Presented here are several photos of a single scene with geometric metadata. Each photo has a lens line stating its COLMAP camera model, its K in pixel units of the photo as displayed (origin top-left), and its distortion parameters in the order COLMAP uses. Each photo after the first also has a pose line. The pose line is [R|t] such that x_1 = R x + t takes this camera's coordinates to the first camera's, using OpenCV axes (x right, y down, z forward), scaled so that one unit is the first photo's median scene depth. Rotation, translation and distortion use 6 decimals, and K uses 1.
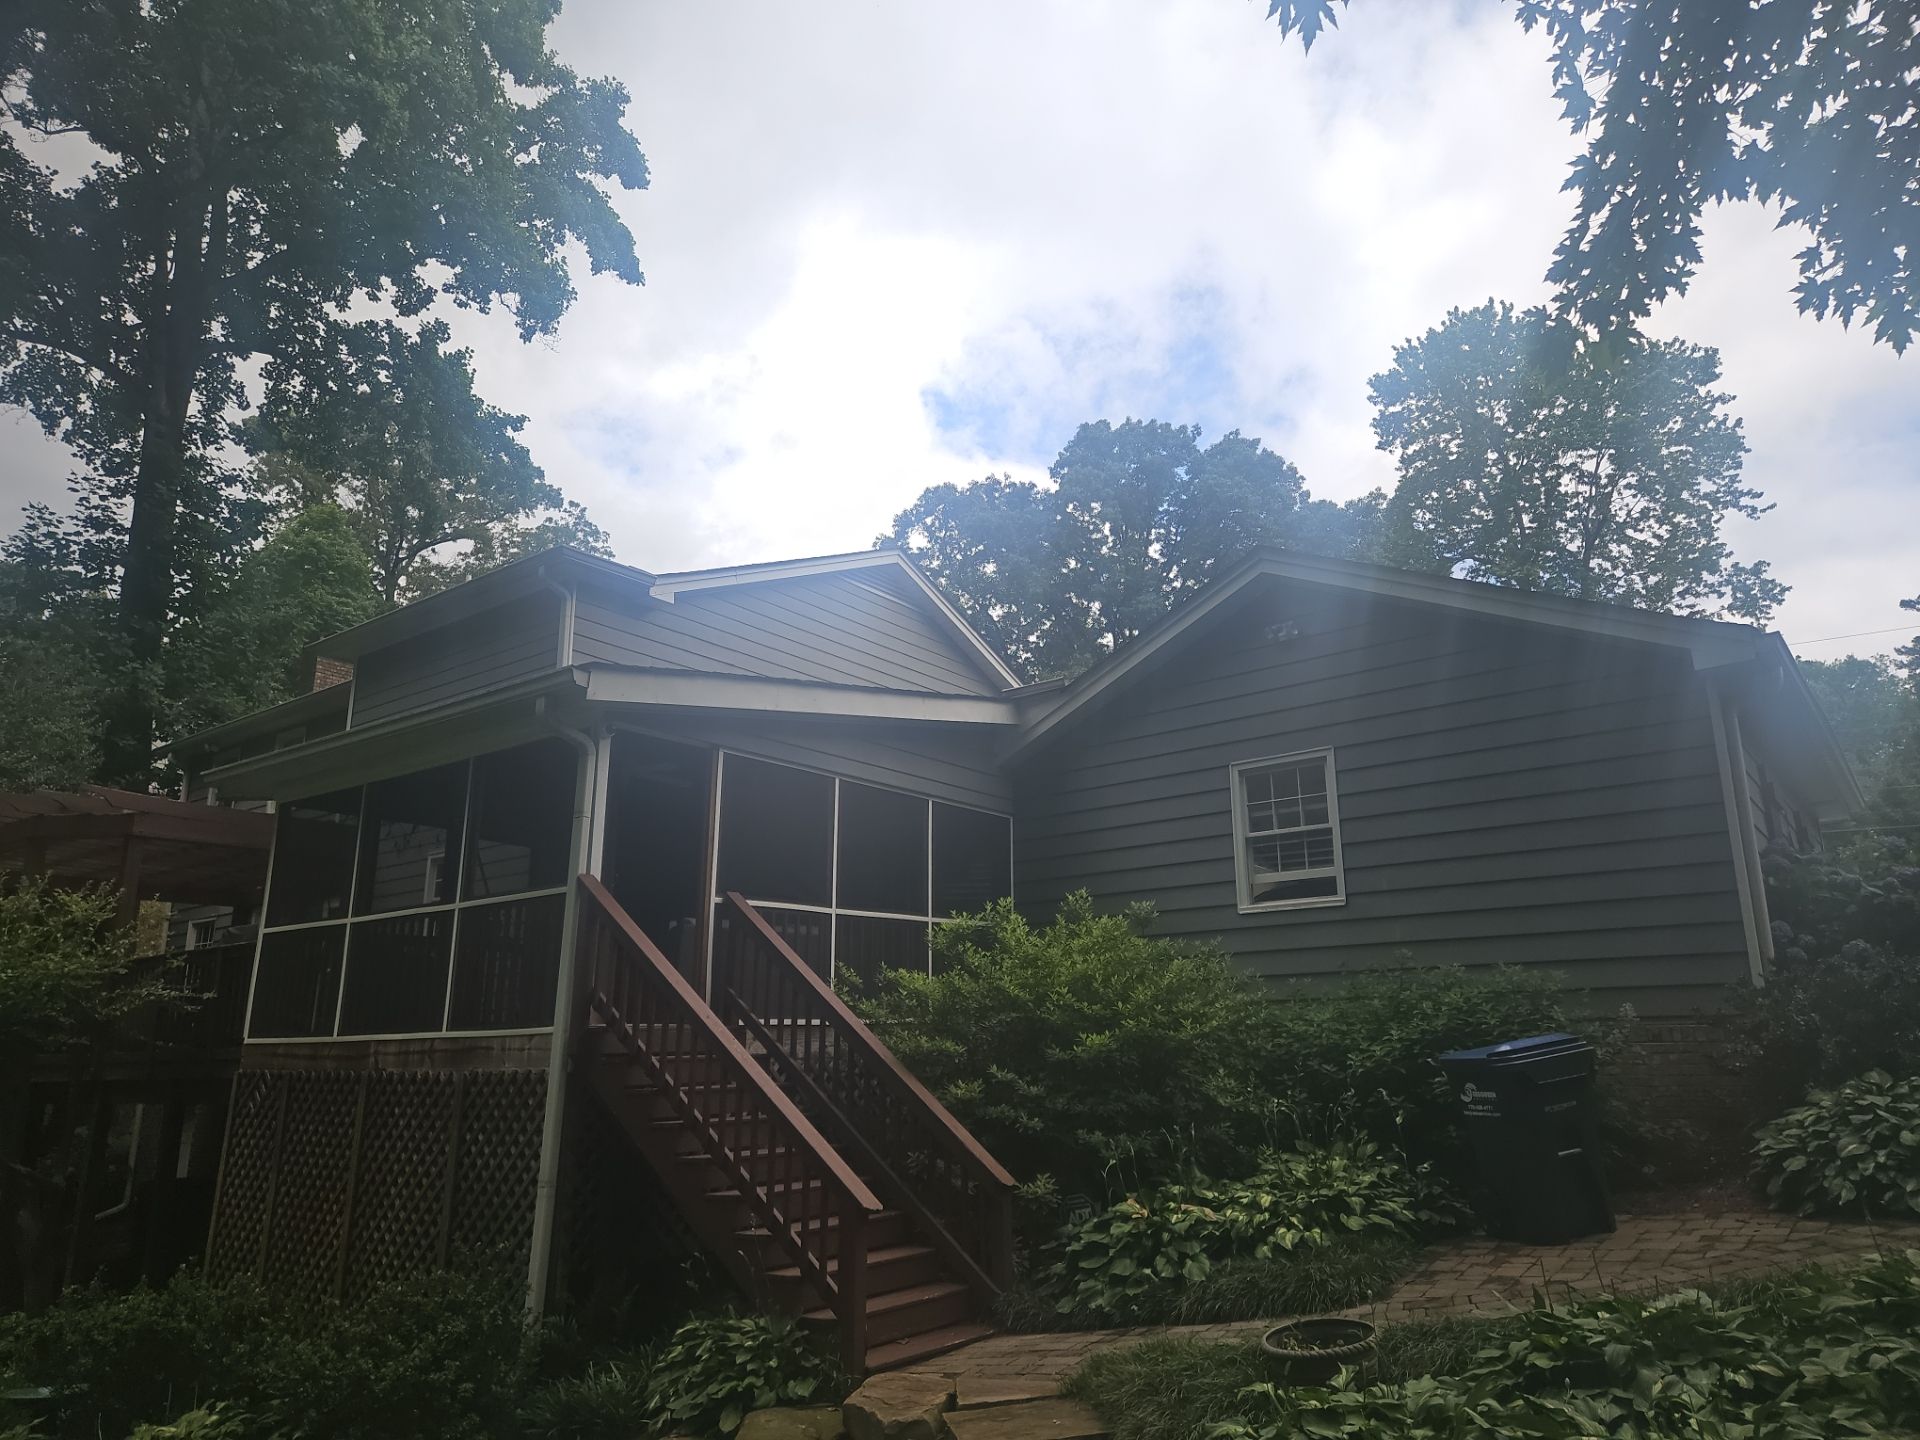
lens RADIAL K [[1291.3, 0, 1002.9], [0, 1291.3, 724.3], [0, 0, 1]] dist [0.059674, -0.048058]
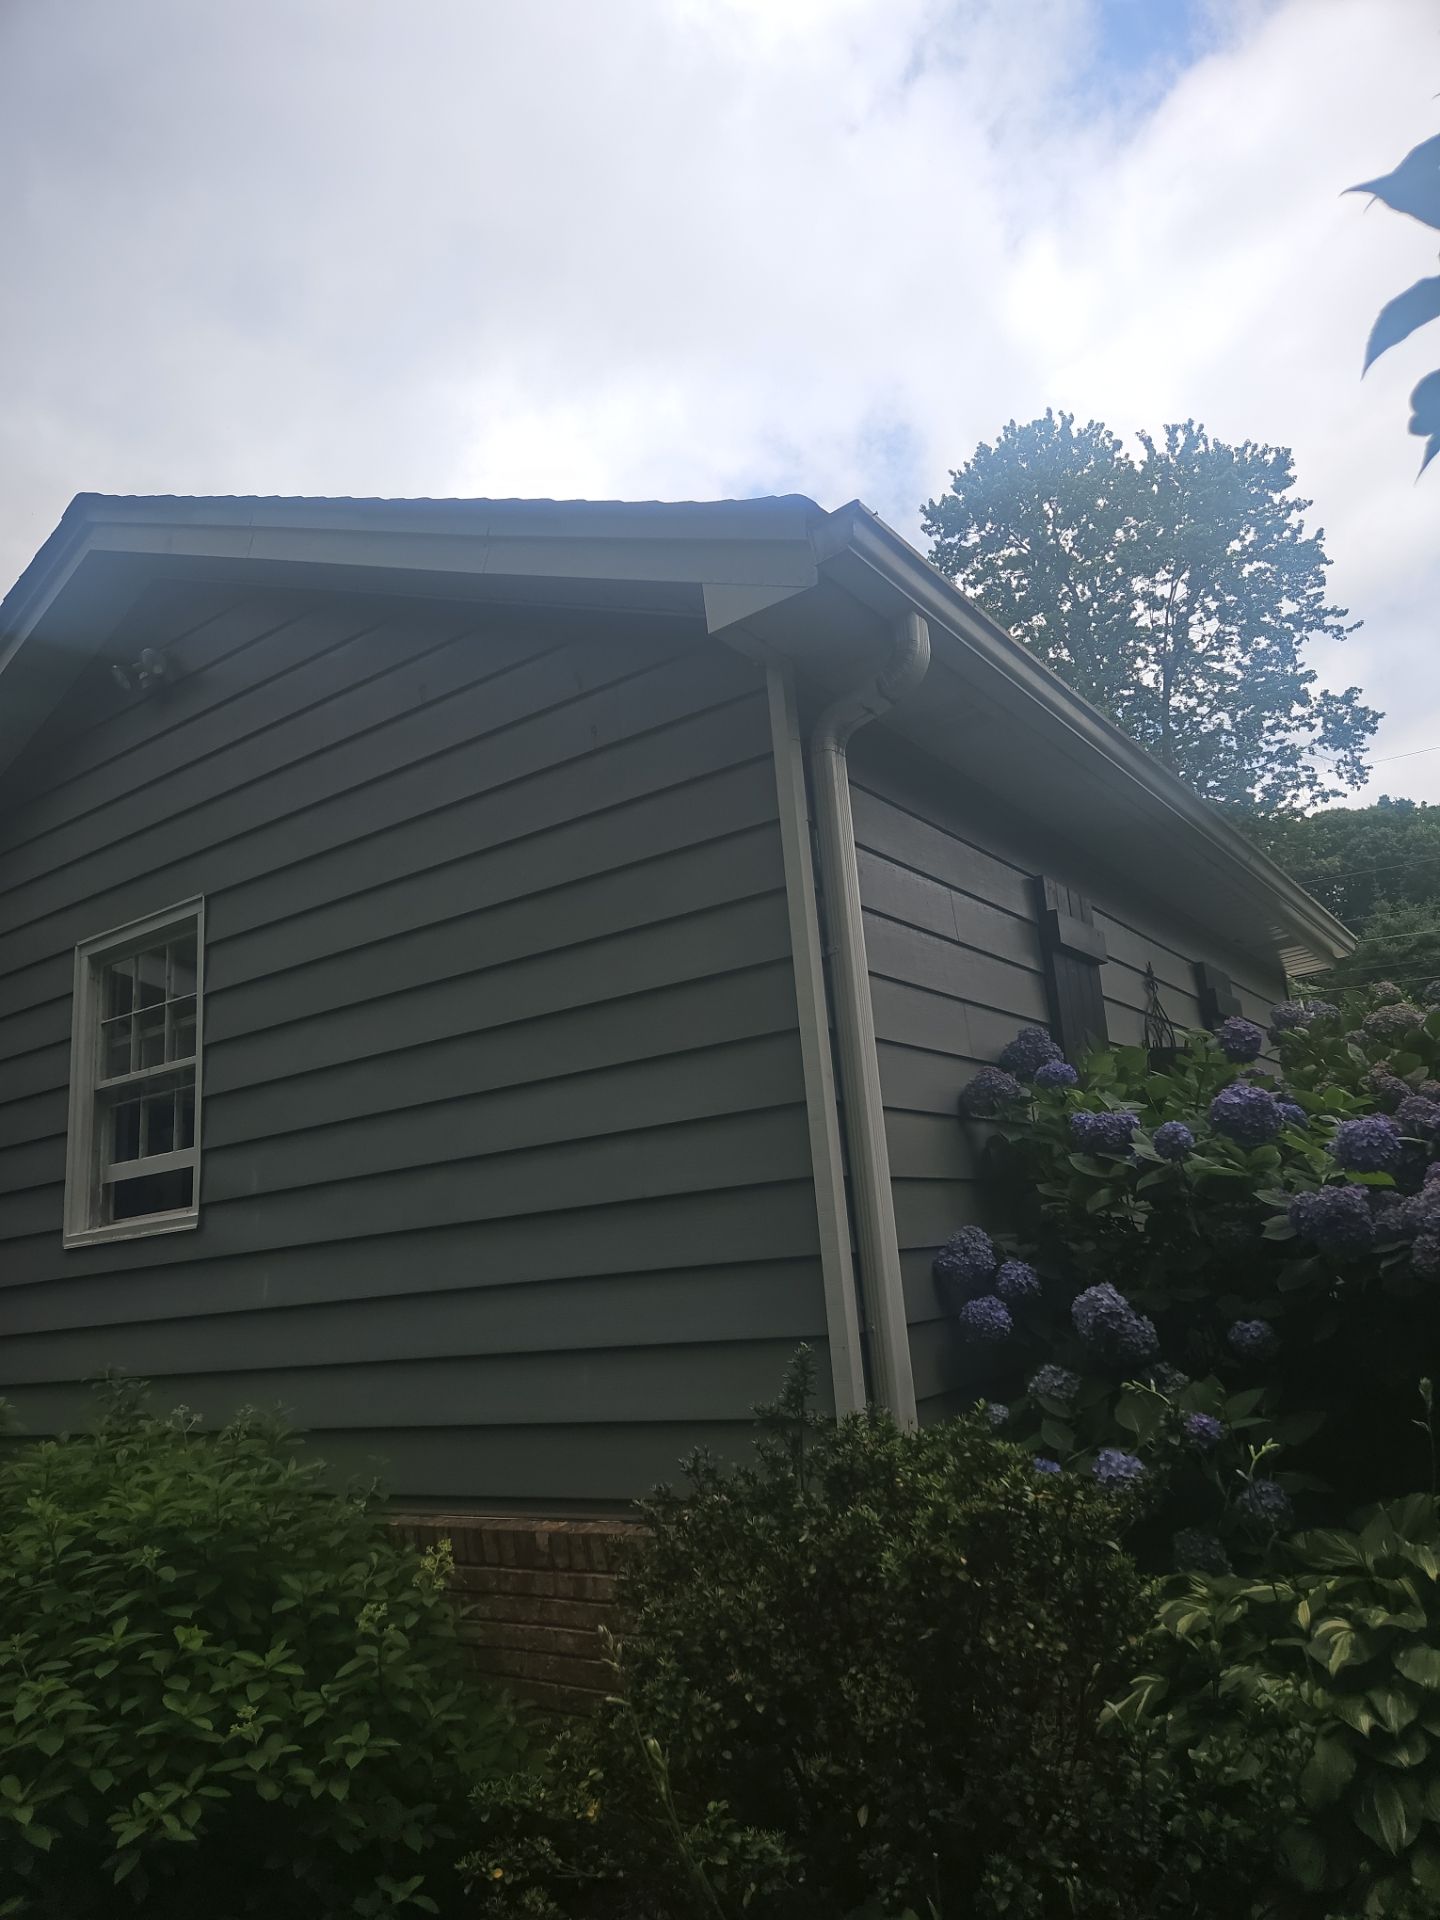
lens RADIAL K [[1291.3, 0, 746.1], [0, 1291.3, 961.8], [0, 0, 1]] dist [0.059674, -0.048058]
pose [[0.996224, -0.065336, 0.057179, 0.093666], [0.063403, 0.997374, 0.035007, 0.008164], [-0.059316, -0.031250, 0.997750, 0.109557]]
